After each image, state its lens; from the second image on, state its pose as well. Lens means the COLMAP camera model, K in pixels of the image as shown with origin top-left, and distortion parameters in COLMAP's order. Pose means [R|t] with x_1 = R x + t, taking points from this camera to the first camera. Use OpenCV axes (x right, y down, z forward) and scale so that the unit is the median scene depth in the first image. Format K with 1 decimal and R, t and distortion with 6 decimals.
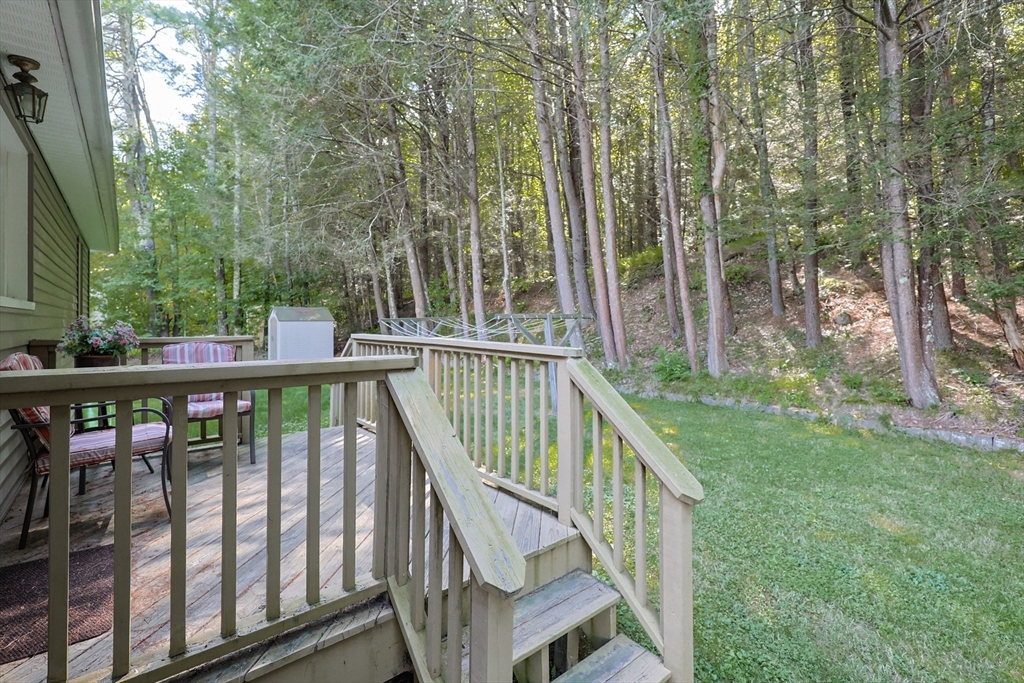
lens RADIAL K [[465.8, 0, 510.1], [0, 465.8, 295.4], [0, 0, 1]] dist [-0.001087, 0.000072]
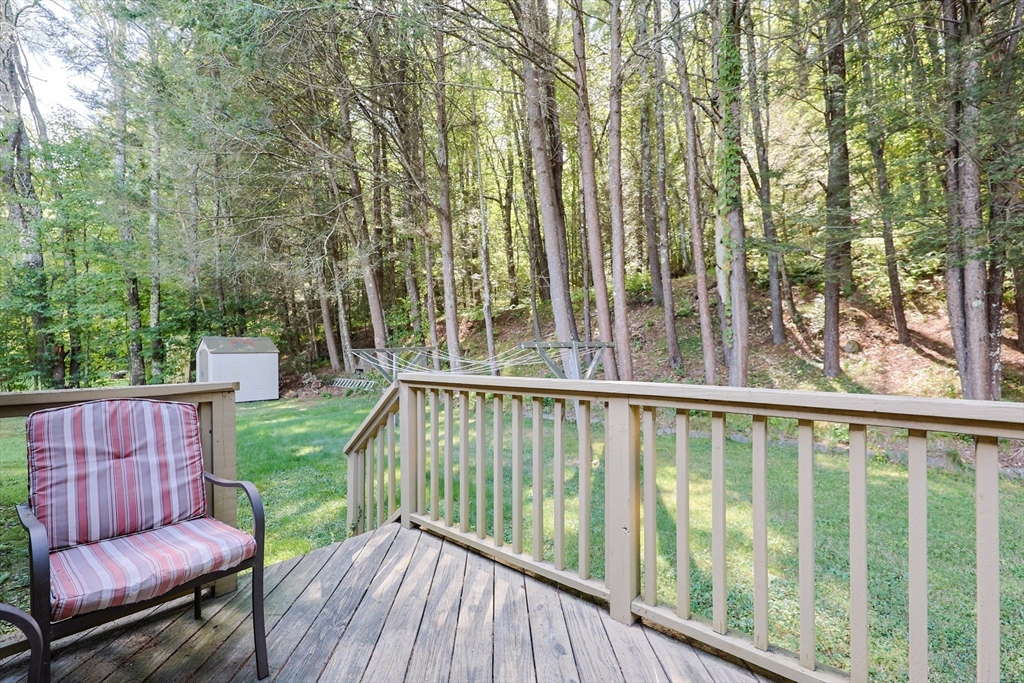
lens RADIAL K [[452.0, 0, 507.6], [0, 452.0, 330.8], [0, 0, 1]] dist [0.000475, -0.000075]
pose [[0.990007, -0.000625, 0.141015, -0.075656], [-0.000617, 0.999961, 0.008766, 0.006099], [-0.141015, -0.008766, 0.989969, 0.108575]]
